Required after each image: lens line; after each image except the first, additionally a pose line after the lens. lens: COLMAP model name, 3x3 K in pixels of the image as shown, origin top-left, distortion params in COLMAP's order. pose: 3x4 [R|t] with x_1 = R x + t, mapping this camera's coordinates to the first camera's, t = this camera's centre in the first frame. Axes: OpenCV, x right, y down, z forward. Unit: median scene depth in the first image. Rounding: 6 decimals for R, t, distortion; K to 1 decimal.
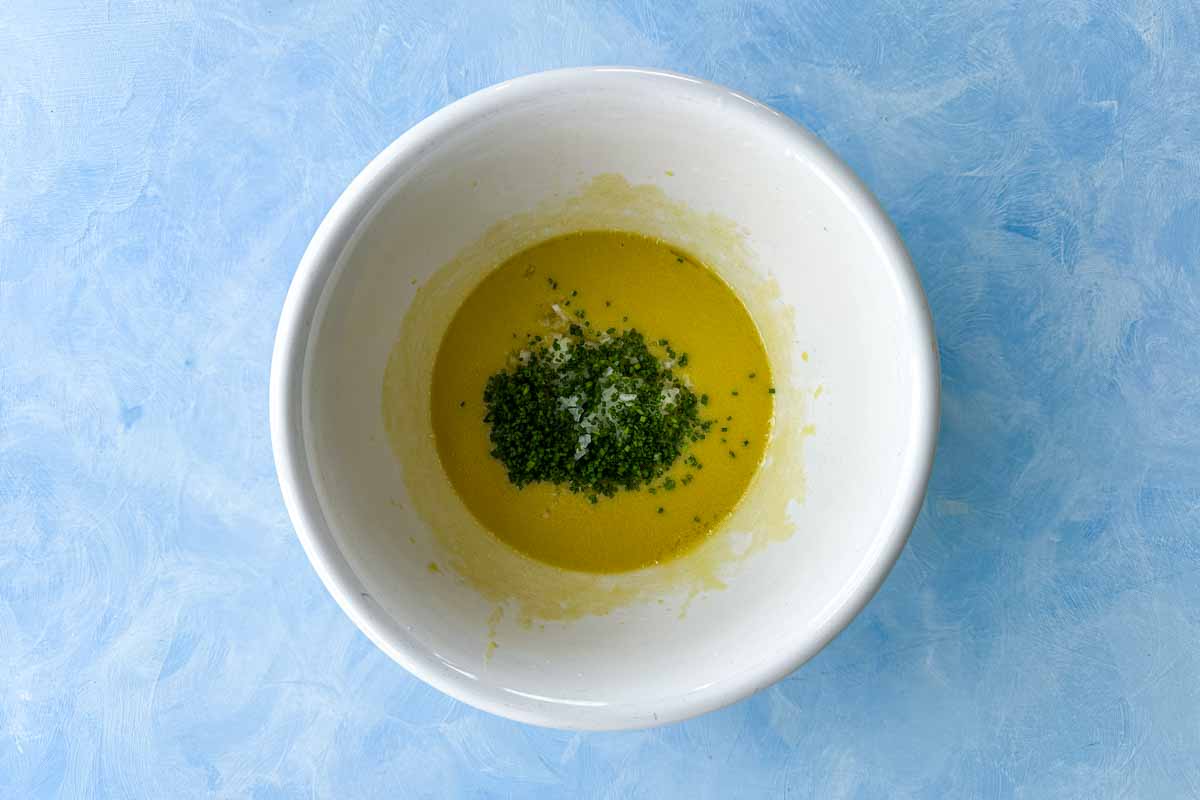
lens RADIAL K [[831.4, 0, 603.9], [0, 831.4, 392.2], [0, 0, 1]] dist [-0.003989, 0.000142]
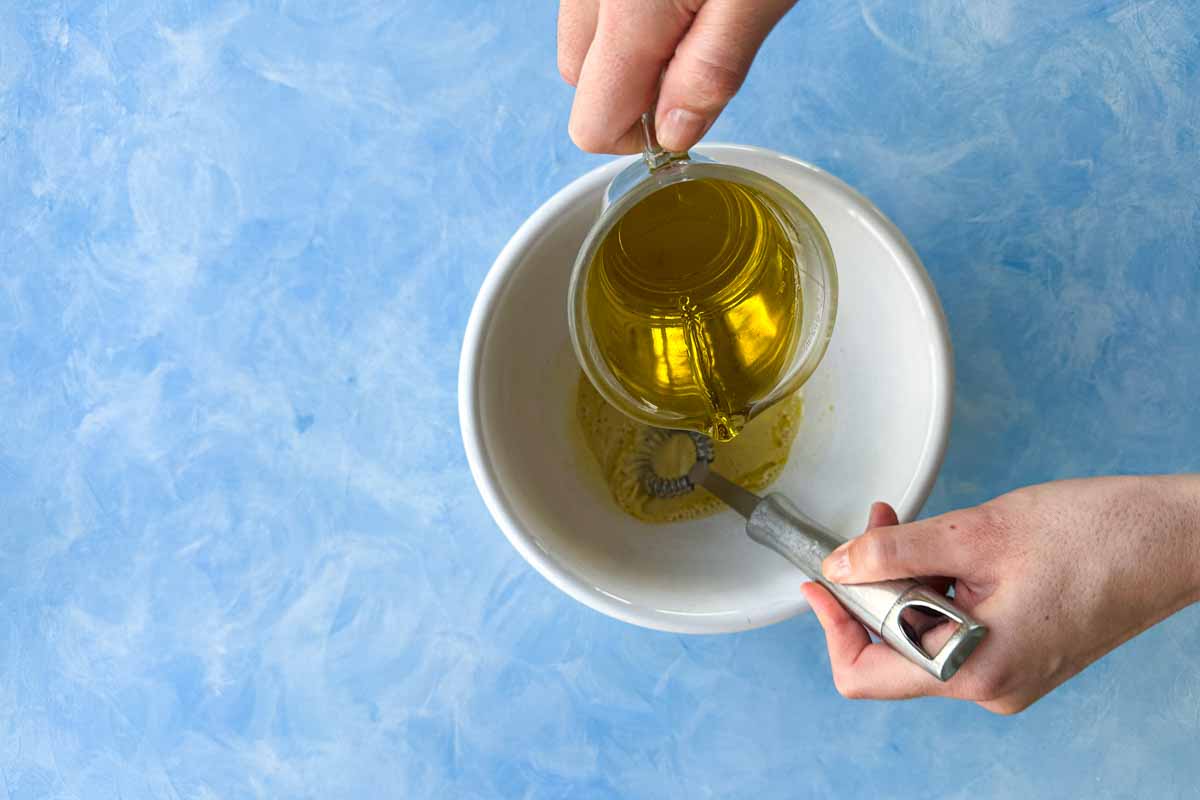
lens RADIAL K [[777.6, 0, 600.0], [0, 777.6, 400.0], [0, 0, 1]] dist [-0.000413, -0.001128]
pose [[0.993185, -0.014639, -0.115627, 0.010994], [0.014953, 0.999886, 0.001844, -0.002518], [0.115587, -0.003561, 0.993291, -0.198814]]
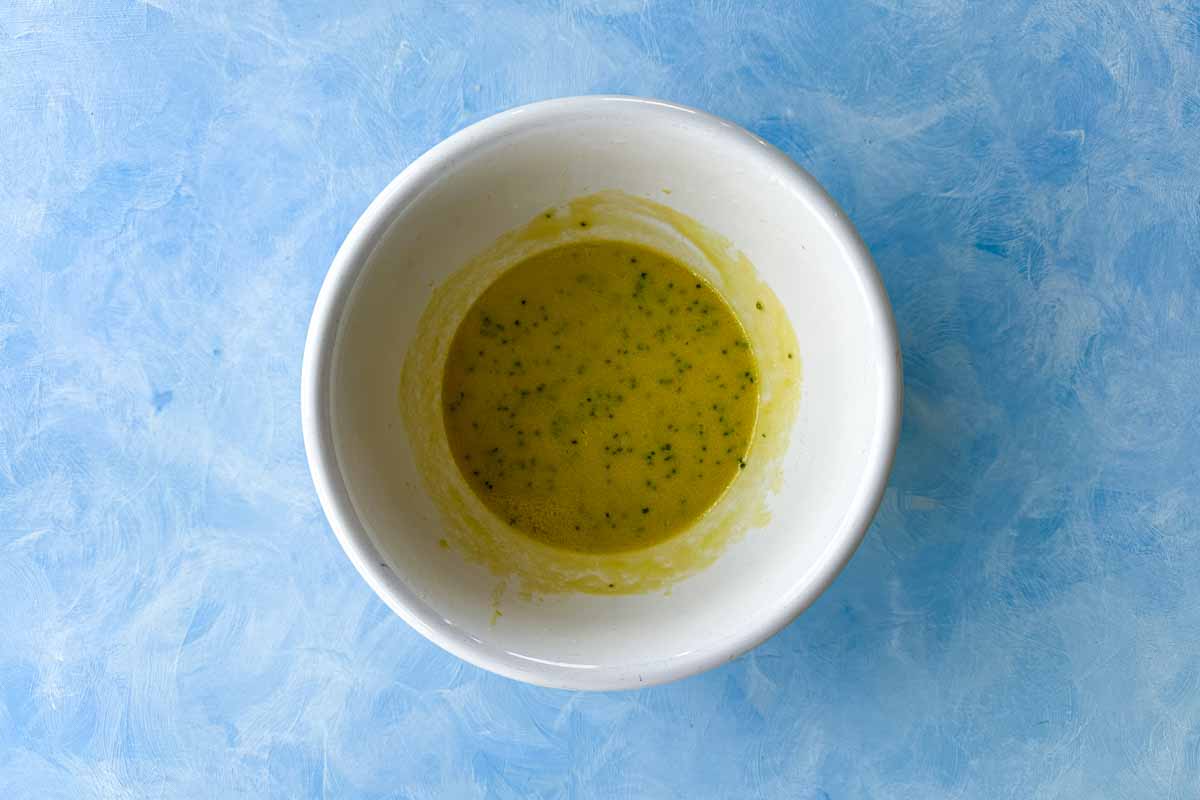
lens RADIAL K [[777.6, 0, 600.0], [0, 777.6, 400.0], [0, 0, 1]] dist [-0.000413, -0.001128]
pose [[0.999697, 0.024563, -0.001647, -0.000349], [-0.024537, 0.999593, 0.014533, 0.000056], [0.002003, -0.014488, 0.999893, -0.013183]]
